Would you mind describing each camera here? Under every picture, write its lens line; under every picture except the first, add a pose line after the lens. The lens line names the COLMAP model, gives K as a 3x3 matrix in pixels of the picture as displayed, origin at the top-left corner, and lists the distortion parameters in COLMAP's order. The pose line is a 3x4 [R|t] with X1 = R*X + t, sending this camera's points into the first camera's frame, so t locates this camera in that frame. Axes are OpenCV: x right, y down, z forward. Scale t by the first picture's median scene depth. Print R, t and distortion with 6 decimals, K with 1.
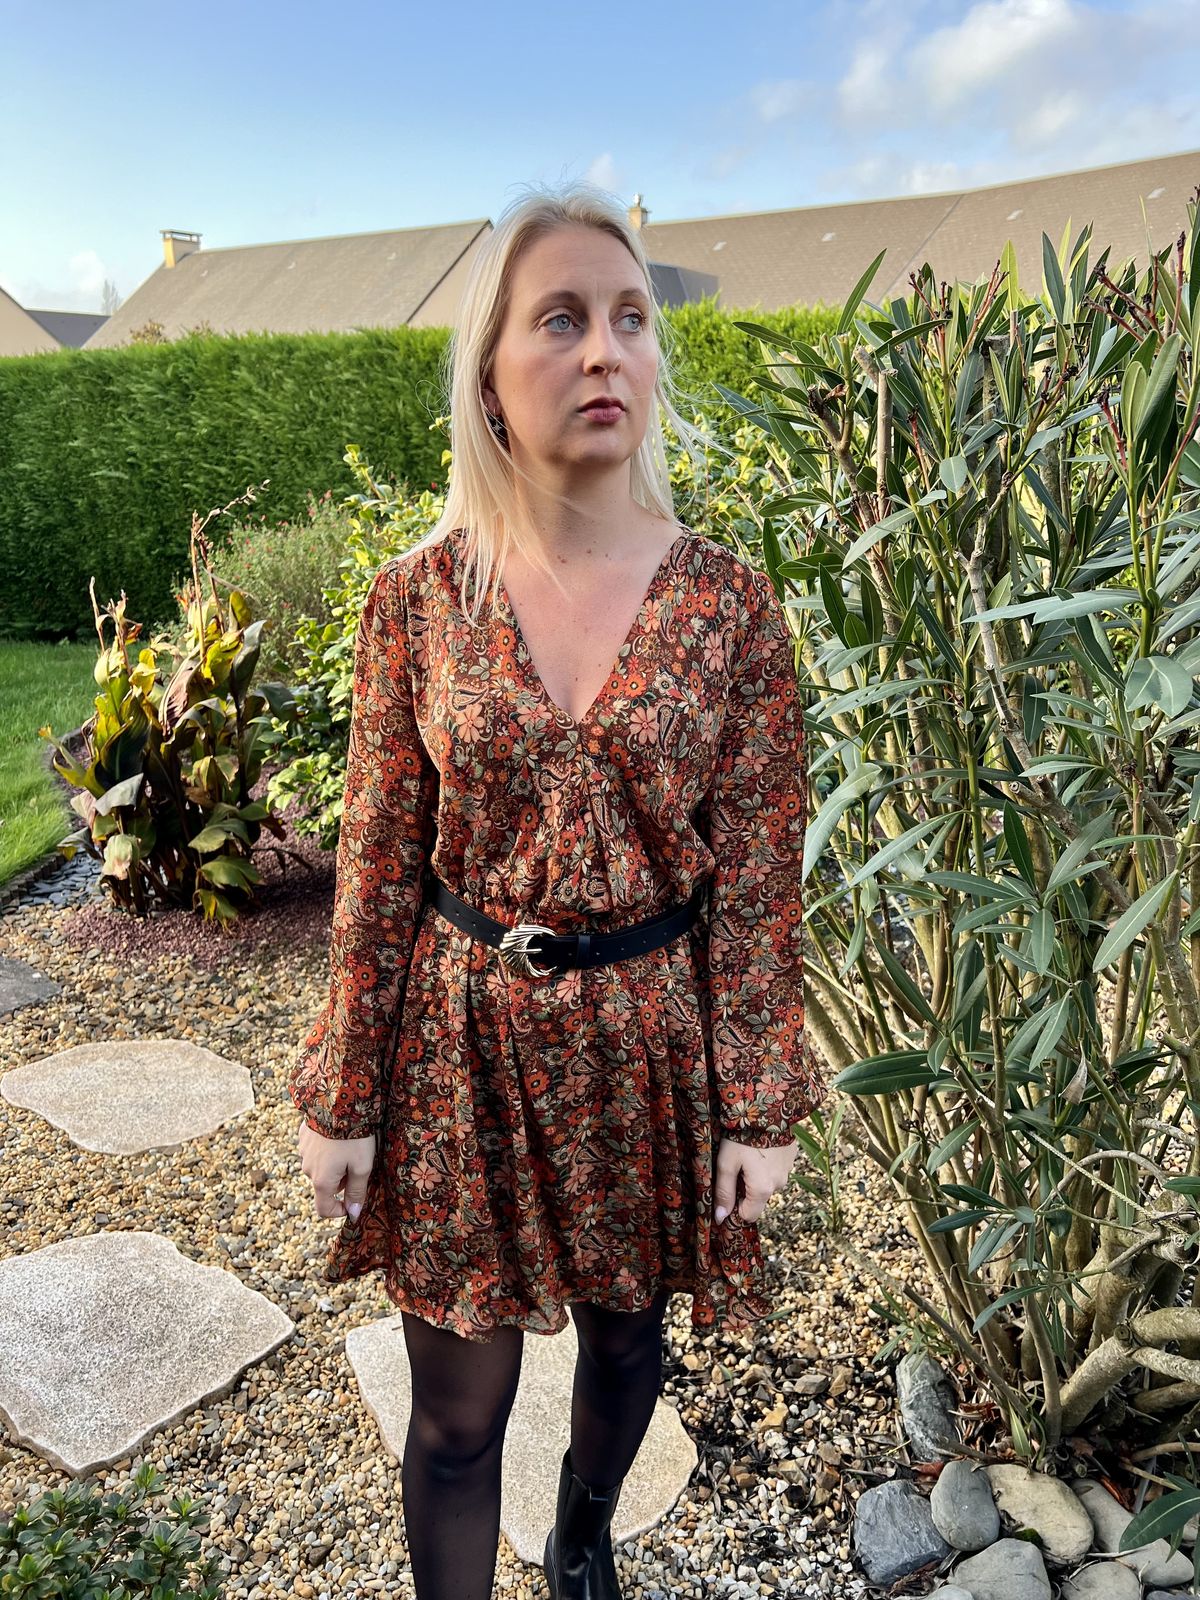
lens RADIAL K [[1207.6, 0, 600.0], [0, 1207.6, 800.0], [0, 0, 1]] dist [0.025478, -0.008359]
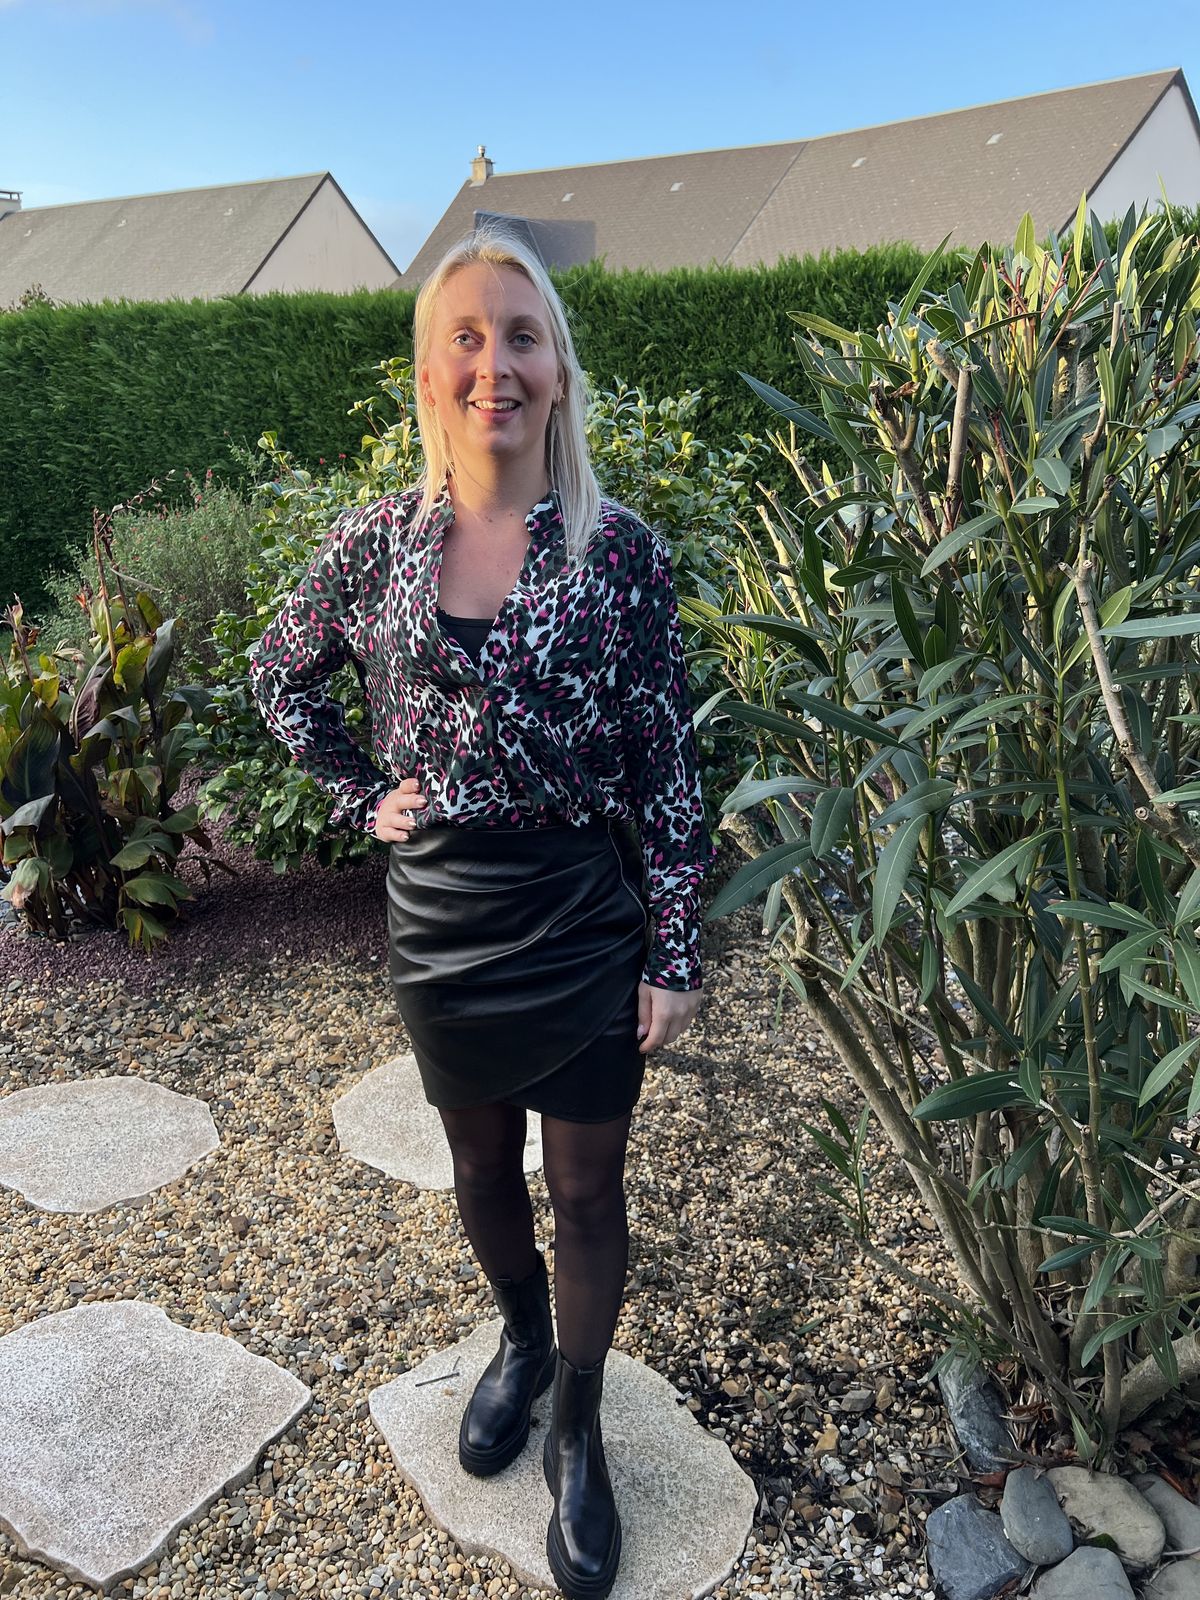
lens RADIAL K [[1204.5, 0, 588.2], [0, 1204.5, 796.2], [0, 0, 1]] dist [0.037325, -0.030433]
pose [[0.994359, -0.058848, 0.088249, -0.088063], [0.056172, 0.997892, 0.032512, -0.042174], [-0.089976, -0.027371, 0.995568, 0.054985]]
